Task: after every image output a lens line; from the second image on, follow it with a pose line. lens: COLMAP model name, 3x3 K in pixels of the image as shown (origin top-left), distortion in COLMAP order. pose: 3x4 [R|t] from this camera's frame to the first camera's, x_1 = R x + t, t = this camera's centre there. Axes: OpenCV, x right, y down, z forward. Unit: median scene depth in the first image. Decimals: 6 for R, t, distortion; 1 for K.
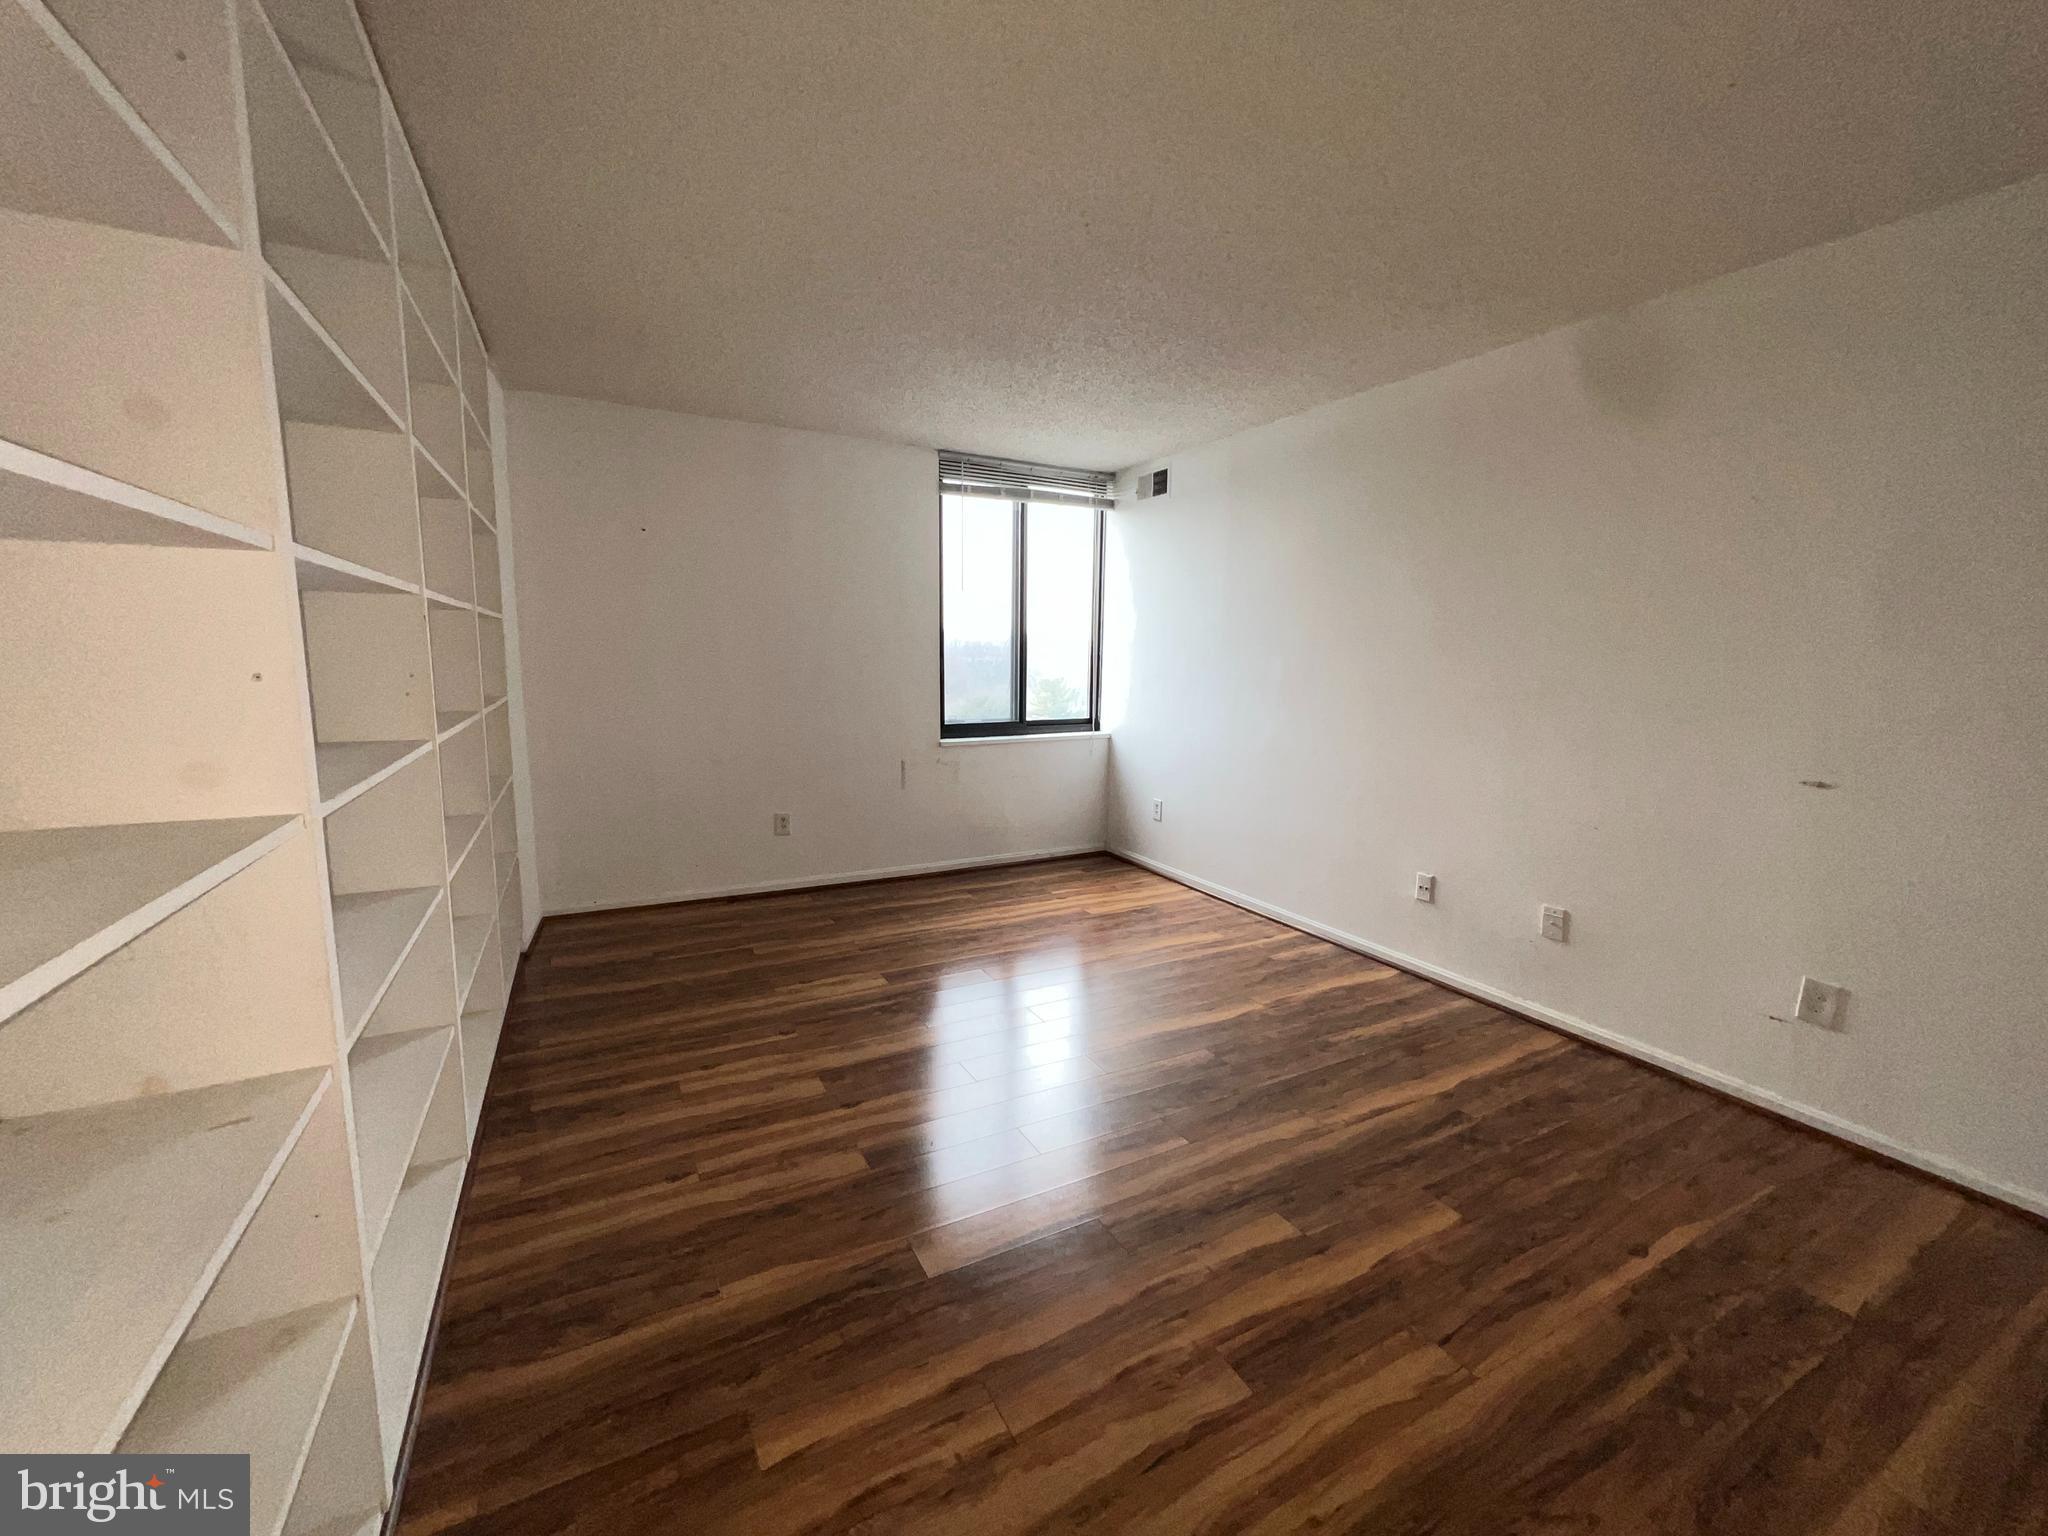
lens RADIAL K [[821.9, 0, 1016.8], [0, 821.9, 764.6], [0, 0, 1]] dist [-0.001911, 0.000193]
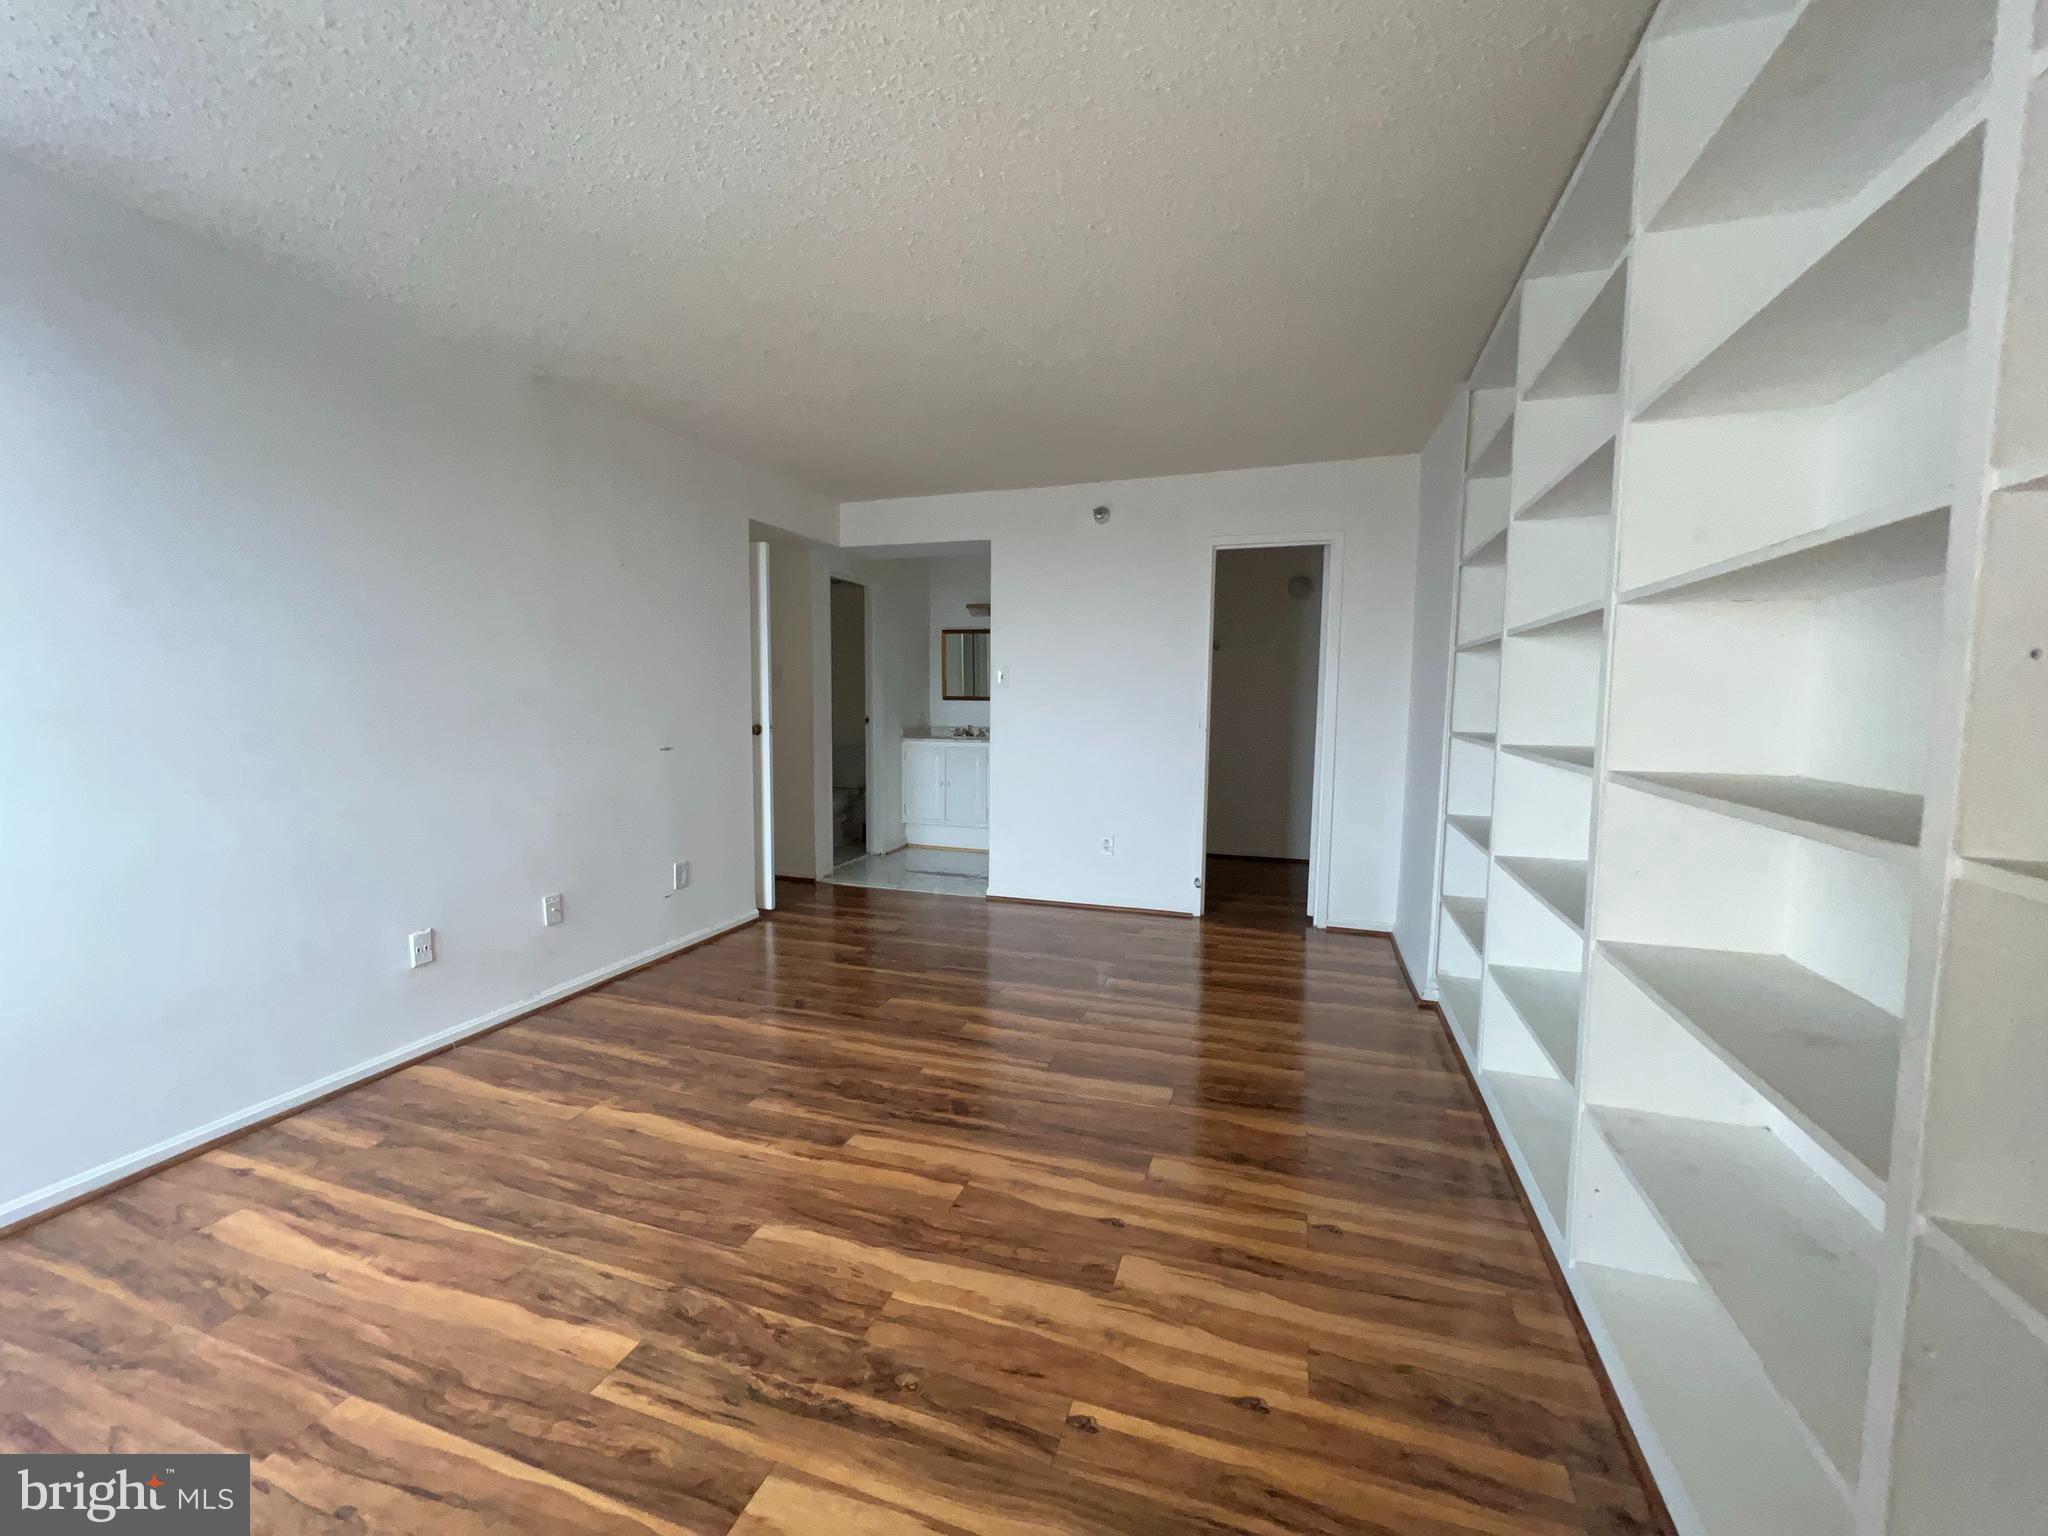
lens RADIAL K [[832.6, 0, 1012.4], [0, 832.6, 767.1], [0, 0, 1]] dist [0.002541, -0.000141]
pose [[-0.688023, -0.083206, 0.720903, -0.657388], [0.081806, 0.978180, 0.190975, -0.183780], [-0.721063, 0.190369, -0.666204, 1.460399]]
